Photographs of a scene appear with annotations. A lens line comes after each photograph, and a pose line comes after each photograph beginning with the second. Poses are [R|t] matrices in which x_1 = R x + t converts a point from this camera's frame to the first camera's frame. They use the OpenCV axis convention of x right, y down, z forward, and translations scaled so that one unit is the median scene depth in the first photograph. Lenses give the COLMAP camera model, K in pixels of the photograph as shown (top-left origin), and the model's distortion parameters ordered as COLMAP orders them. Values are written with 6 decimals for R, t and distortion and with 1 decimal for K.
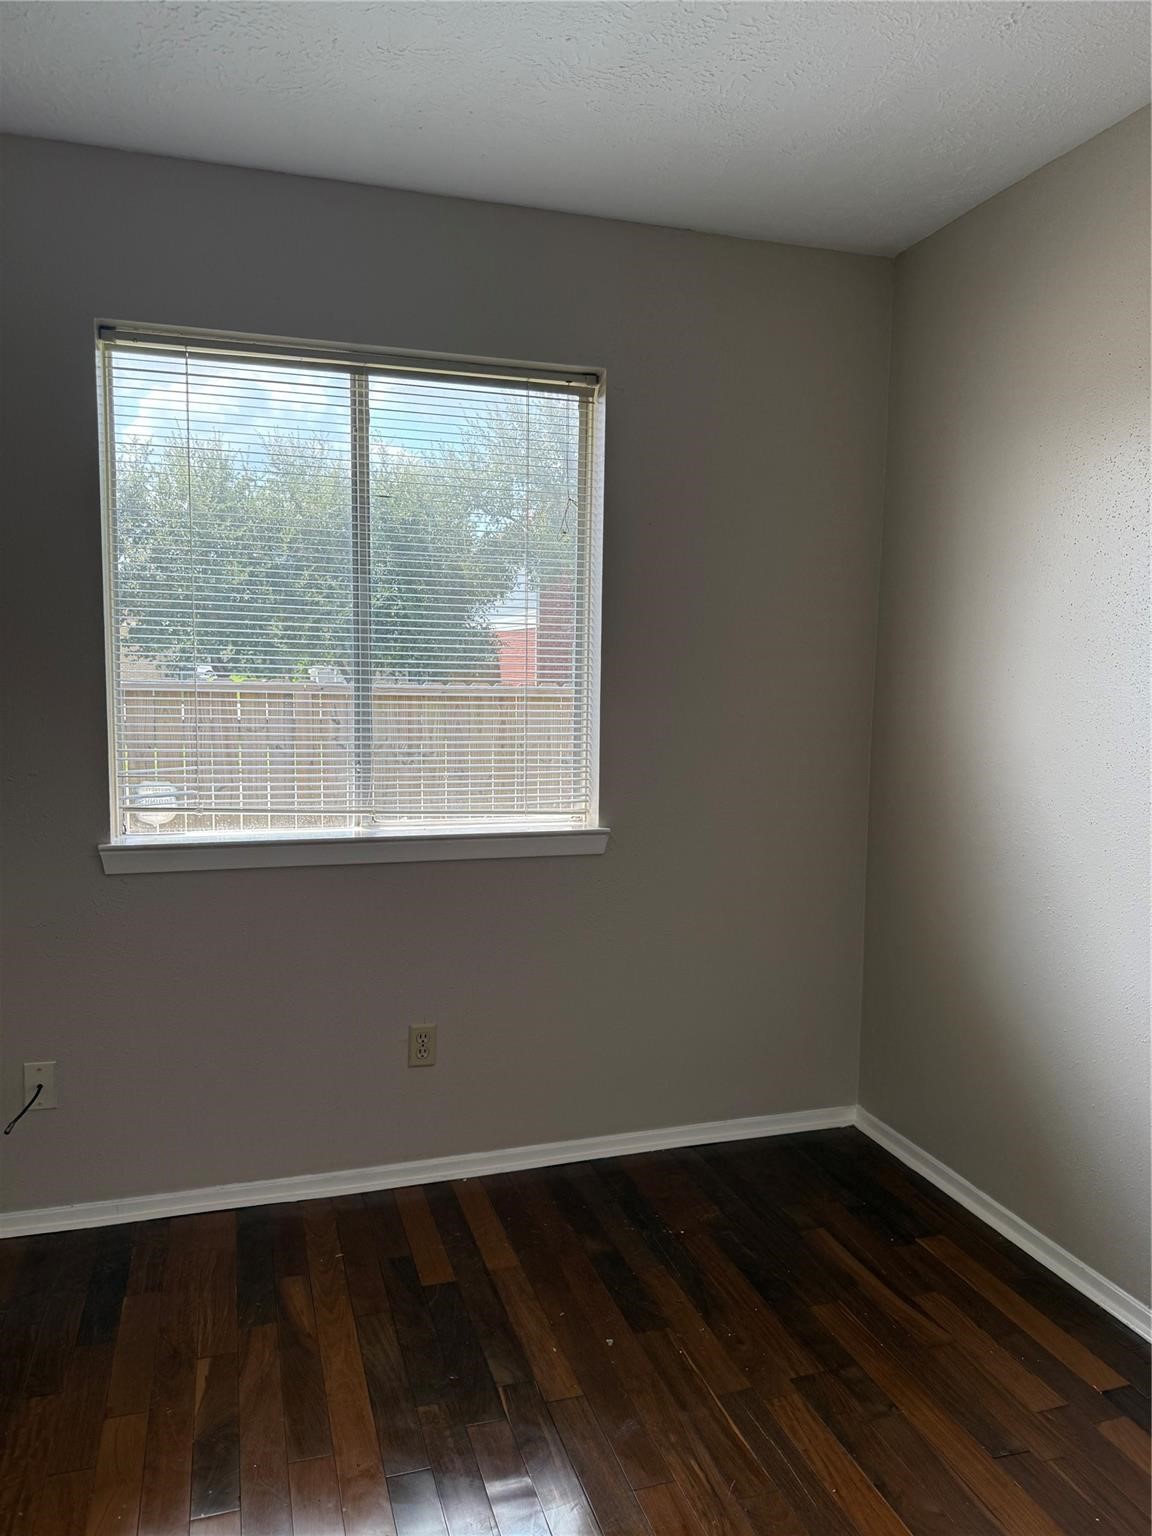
lens RADIAL K [[1098.8, 0, 578.2], [0, 1098.8, 744.7], [0, 0, 1]] dist [0.051951, -0.005288]
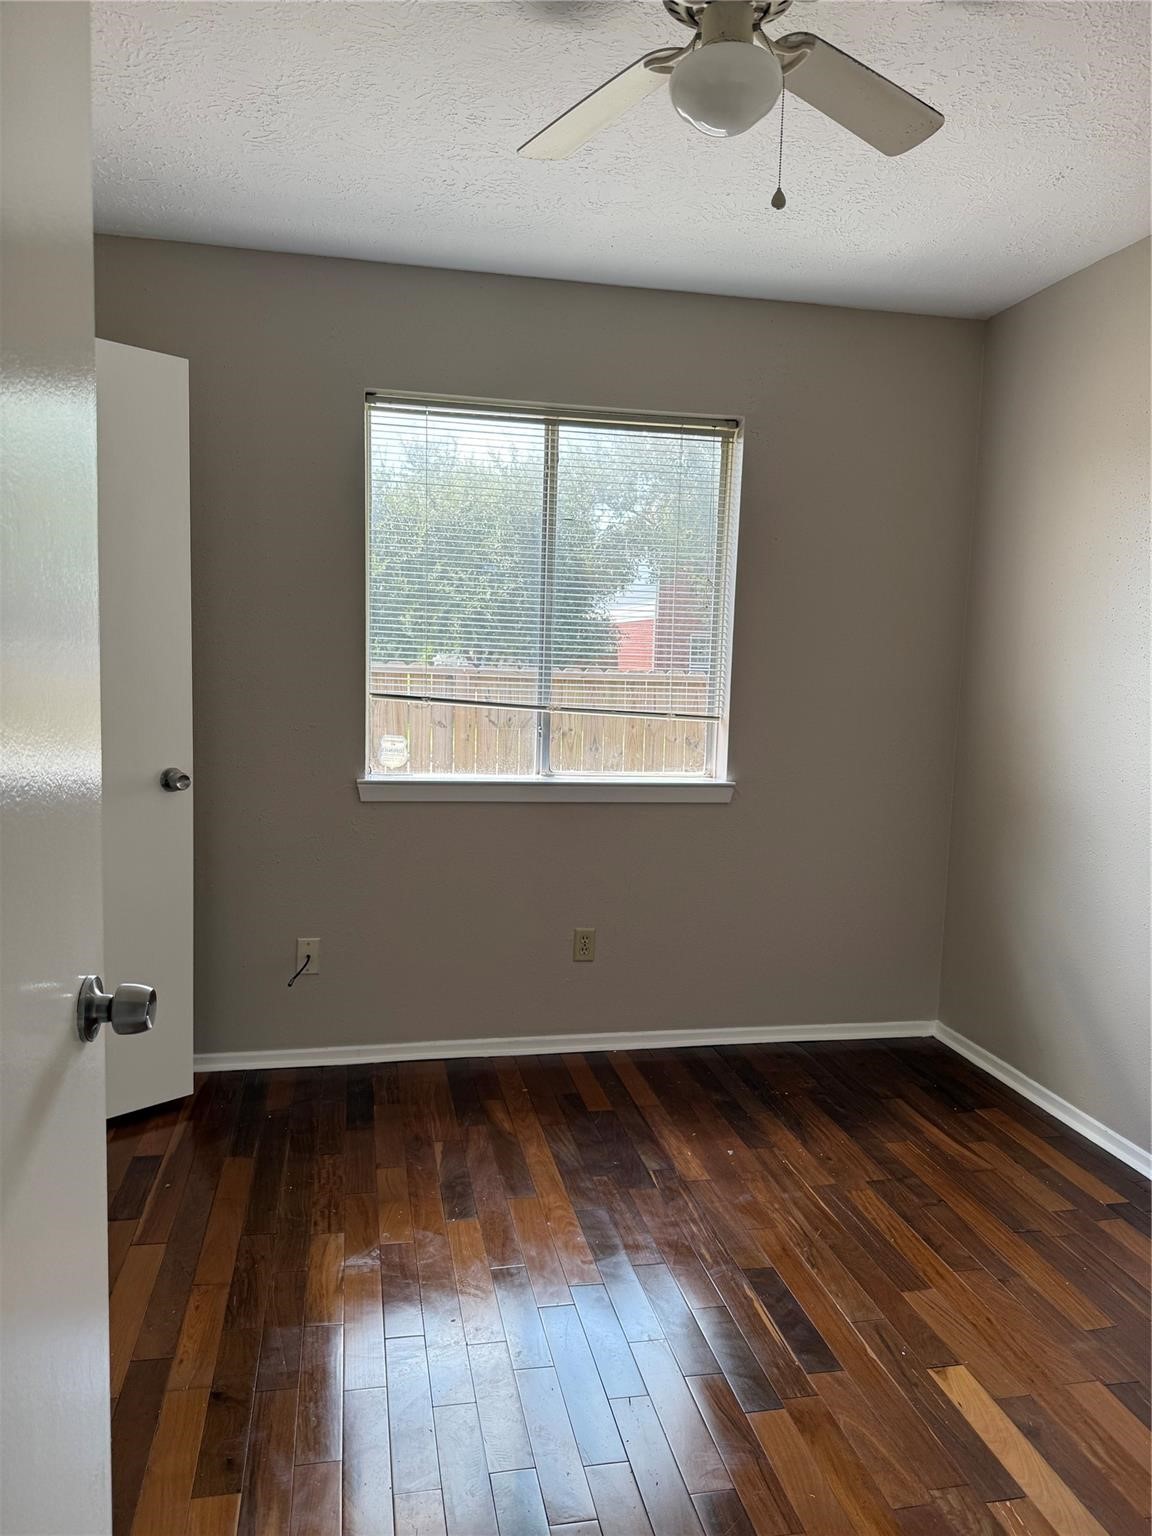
lens RADIAL K [[1065.3, 0, 568.2], [0, 1065.3, 756.4], [0, 0, 1]] dist [0.109180, -0.162430]
pose [[0.993013, 0.025703, -0.115173, -0.024078], [-0.023161, 0.999459, 0.023354, 0.024949], [0.115711, -0.020523, 0.993071, -0.264264]]
